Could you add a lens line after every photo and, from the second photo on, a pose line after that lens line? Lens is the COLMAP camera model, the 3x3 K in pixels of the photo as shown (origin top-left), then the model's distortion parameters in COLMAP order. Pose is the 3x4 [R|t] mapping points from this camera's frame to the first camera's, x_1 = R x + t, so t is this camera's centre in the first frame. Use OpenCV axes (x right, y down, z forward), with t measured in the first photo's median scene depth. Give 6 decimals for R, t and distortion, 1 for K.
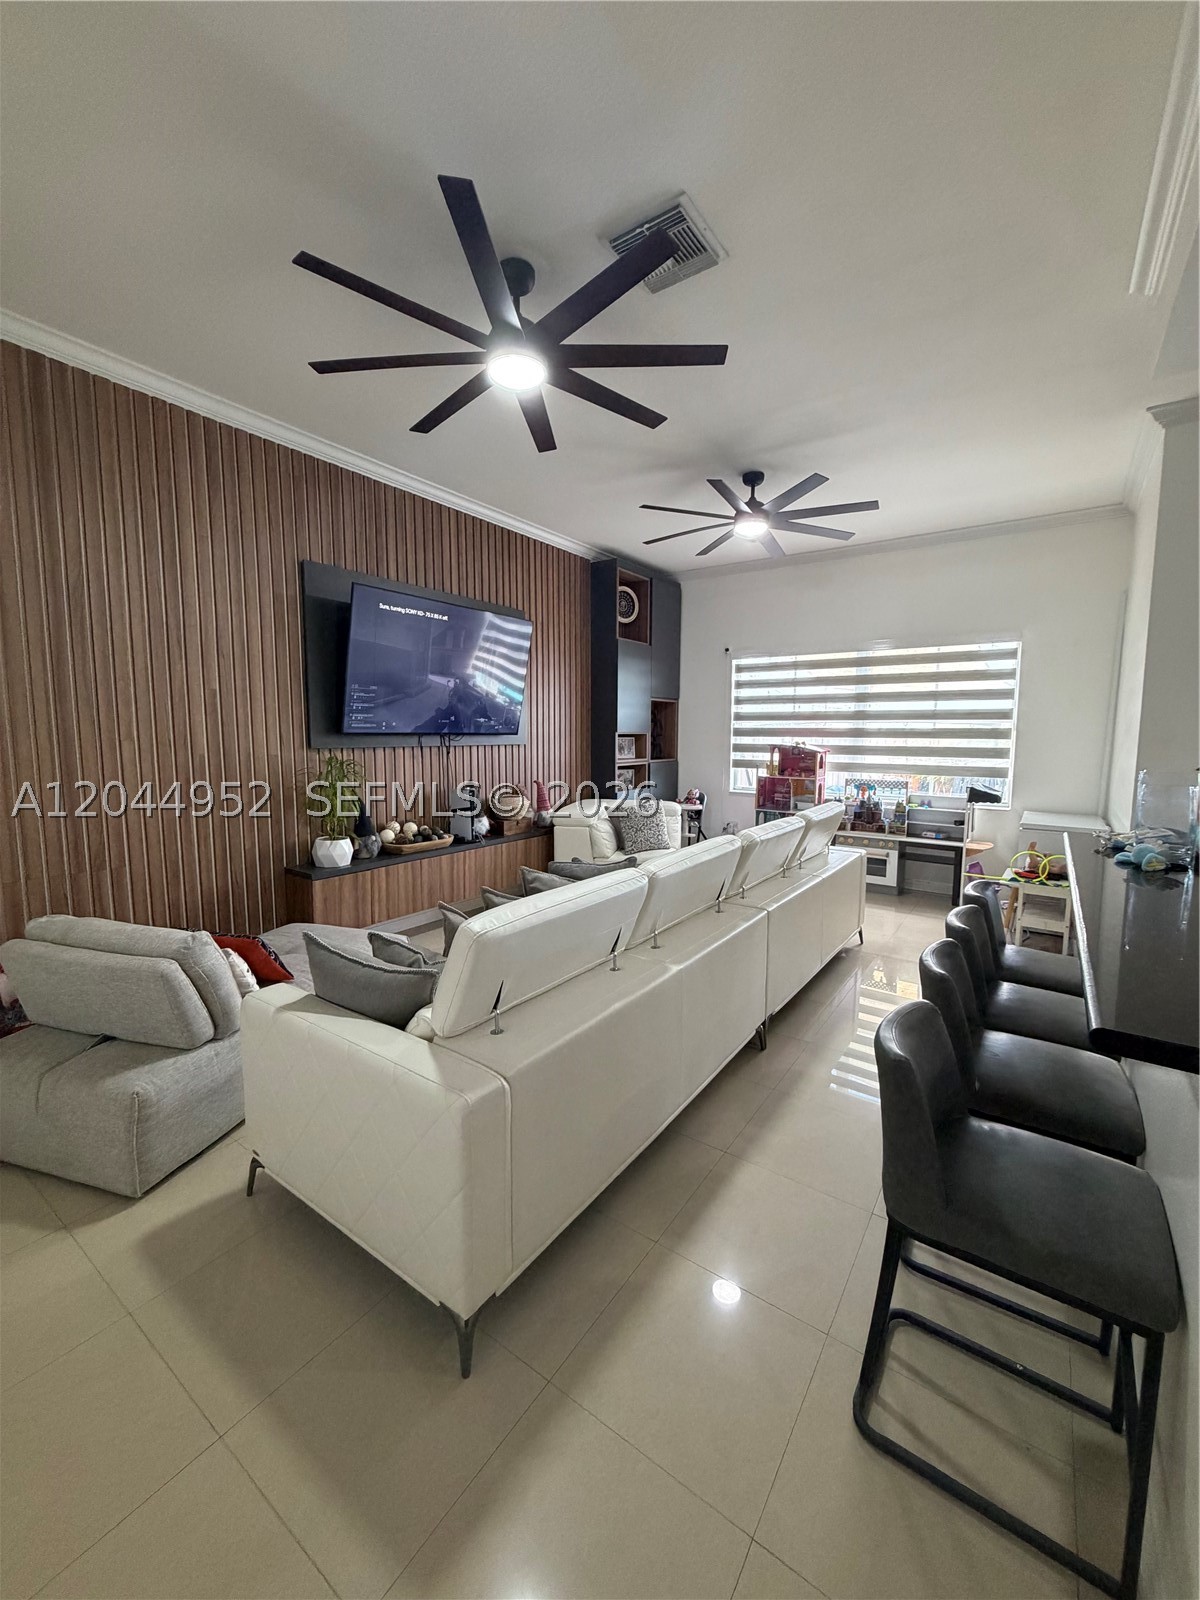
lens RADIAL K [[629.9, 0, 593.9], [0, 629.9, 796.4], [0, 0, 1]] dist [0.002178, 0.000137]
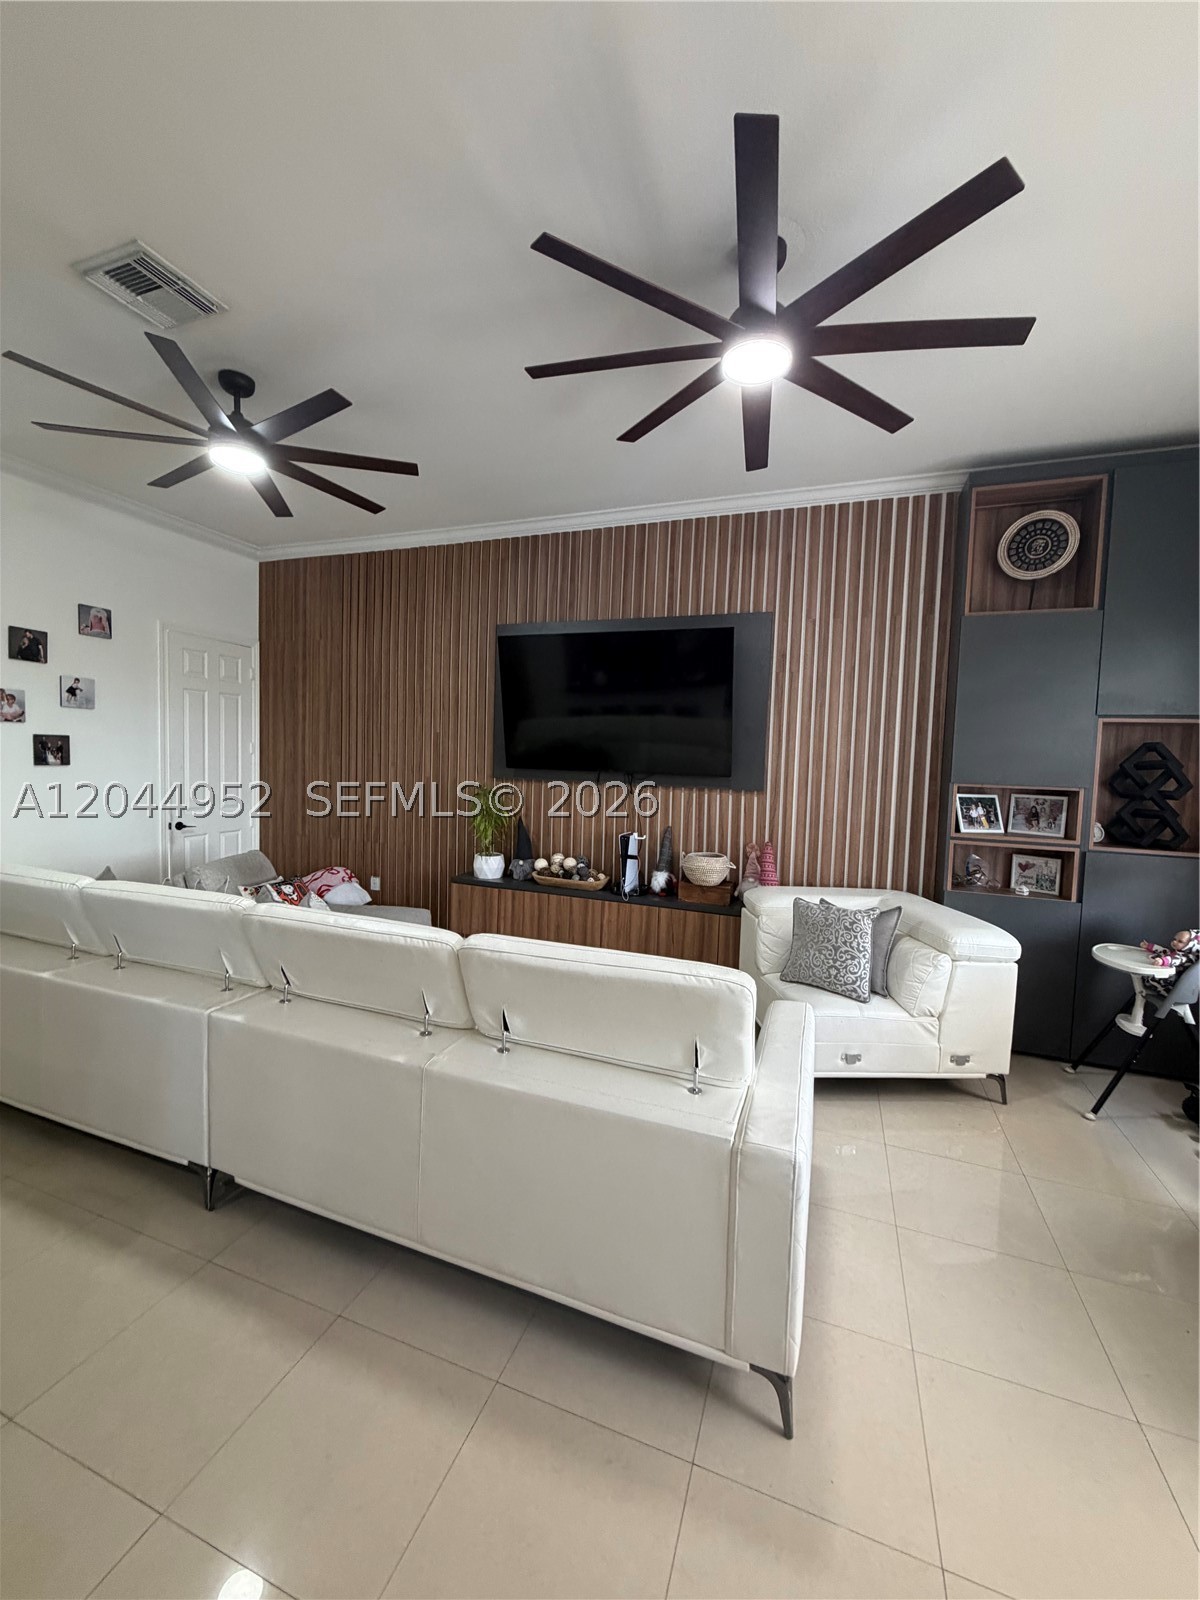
lens RADIAL K [[629.9, 0, 597.1], [0, 629.9, 797.0], [0, 0, 1]] dist [0.002178, 0.000137]
pose [[0.271508, 0.062682, -0.960393, 0.639863], [-0.131603, 0.990922, 0.027470, -0.082894], [0.953396, 0.118933, 0.277292, 0.714574]]
